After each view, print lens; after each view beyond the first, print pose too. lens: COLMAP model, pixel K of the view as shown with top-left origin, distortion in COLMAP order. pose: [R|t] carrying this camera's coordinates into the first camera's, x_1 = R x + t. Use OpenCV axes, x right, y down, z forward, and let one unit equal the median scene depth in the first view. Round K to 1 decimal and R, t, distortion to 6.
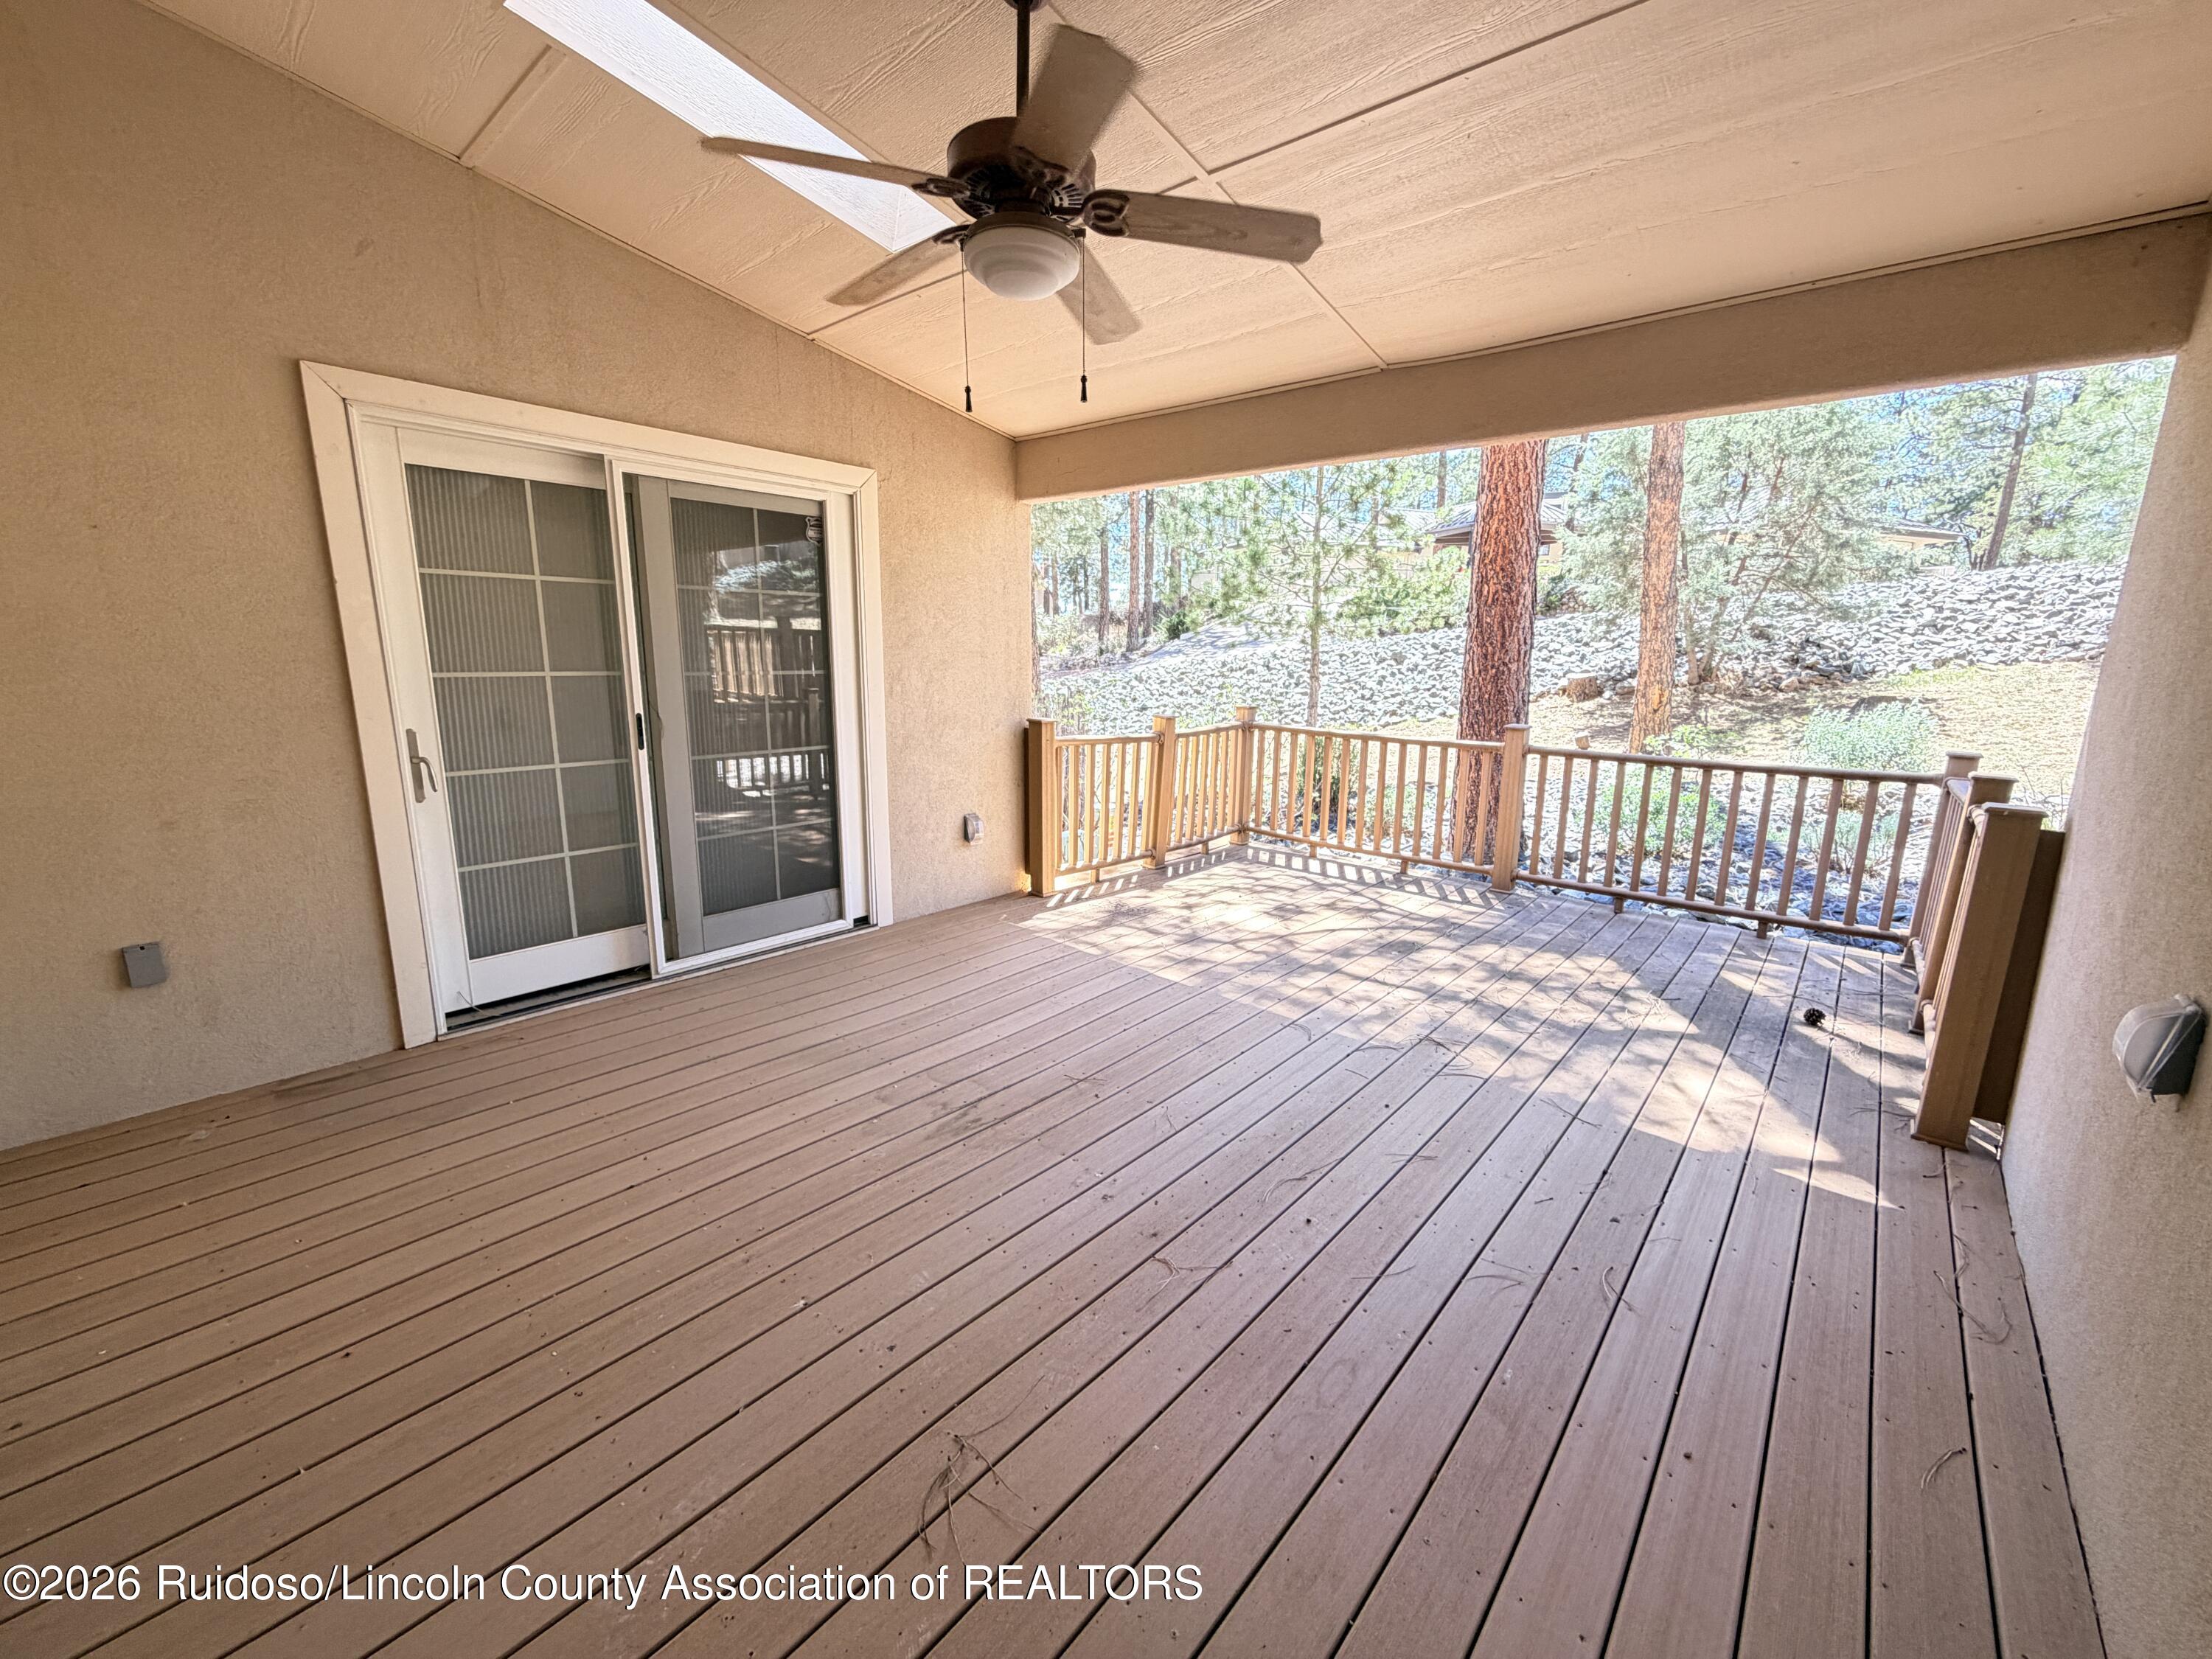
lens RADIAL K [[881.3, 0, 1104.4], [0, 881.3, 824.2], [0, 0, 1]] dist [-0.000747, 0.000634]
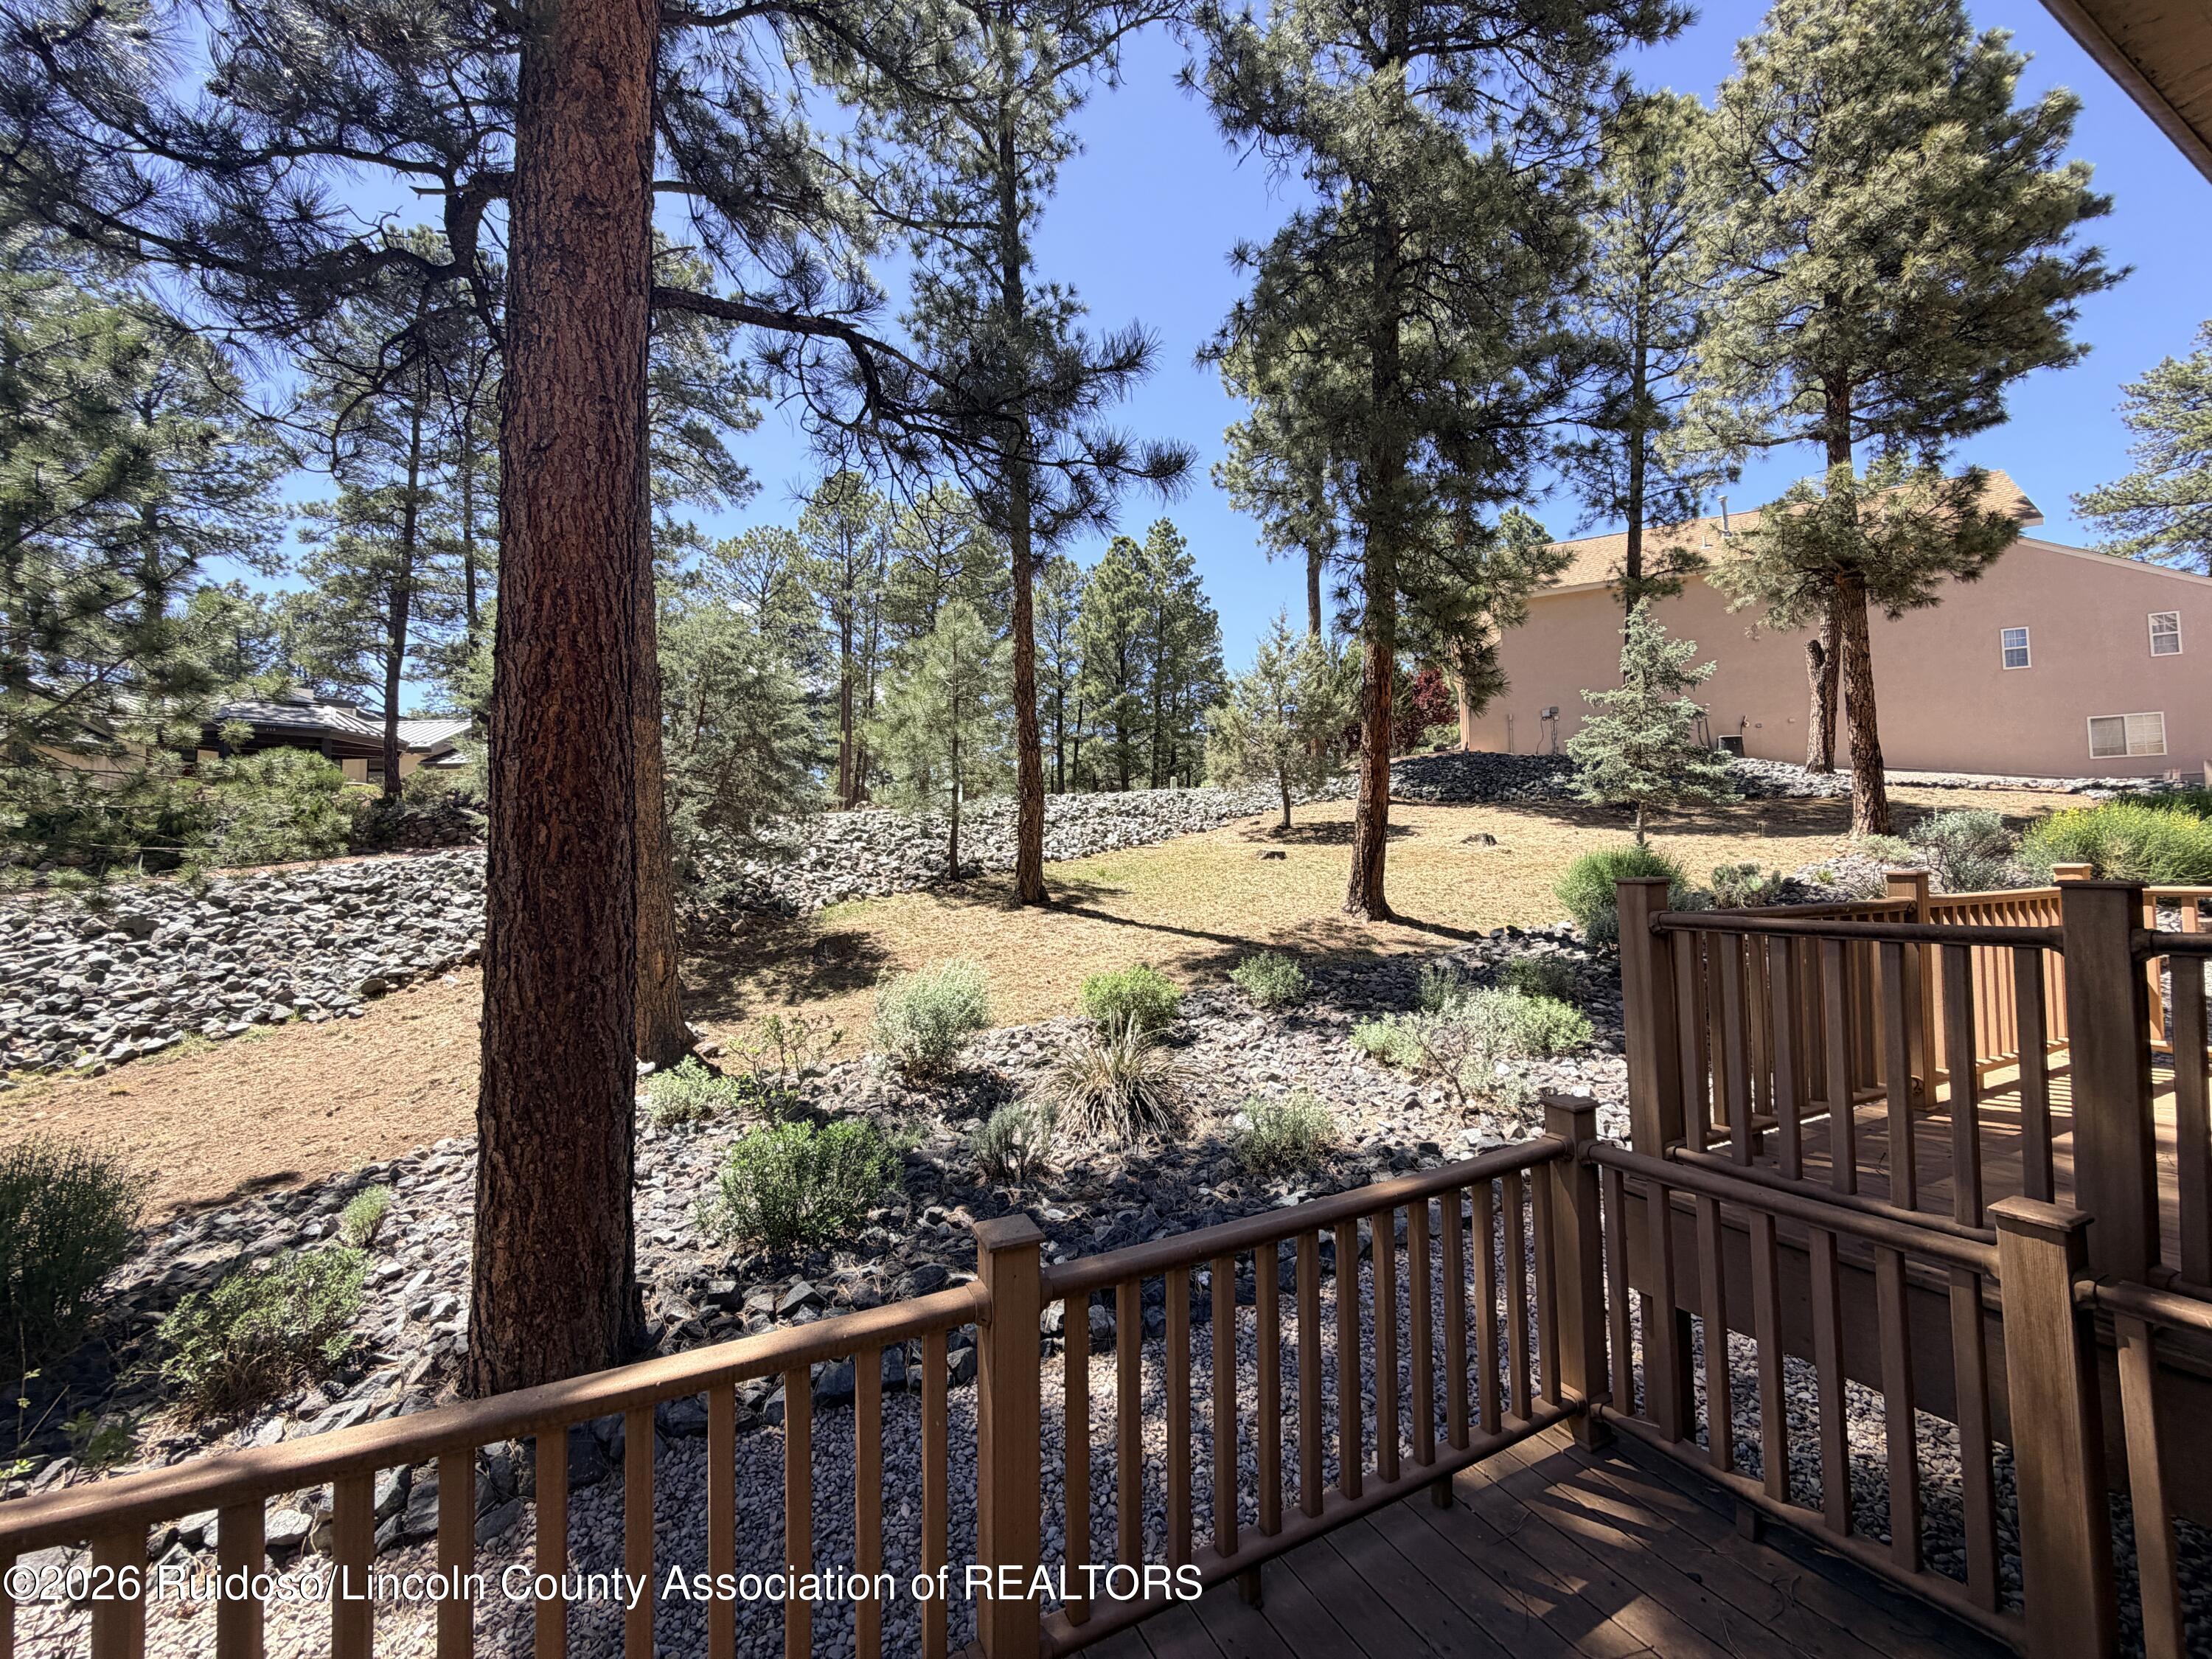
lens RADIAL K [[881.3, 0, 1101.2], [0, 881.3, 828.2], [0, 0, 1]] dist [-0.000747, 0.000634]
pose [[0.374236, 0.022187, 0.927068, 0.137323], [0.204992, 0.973003, -0.106037, -0.217980], [-0.904392, 0.229725, 0.359584, 0.766529]]
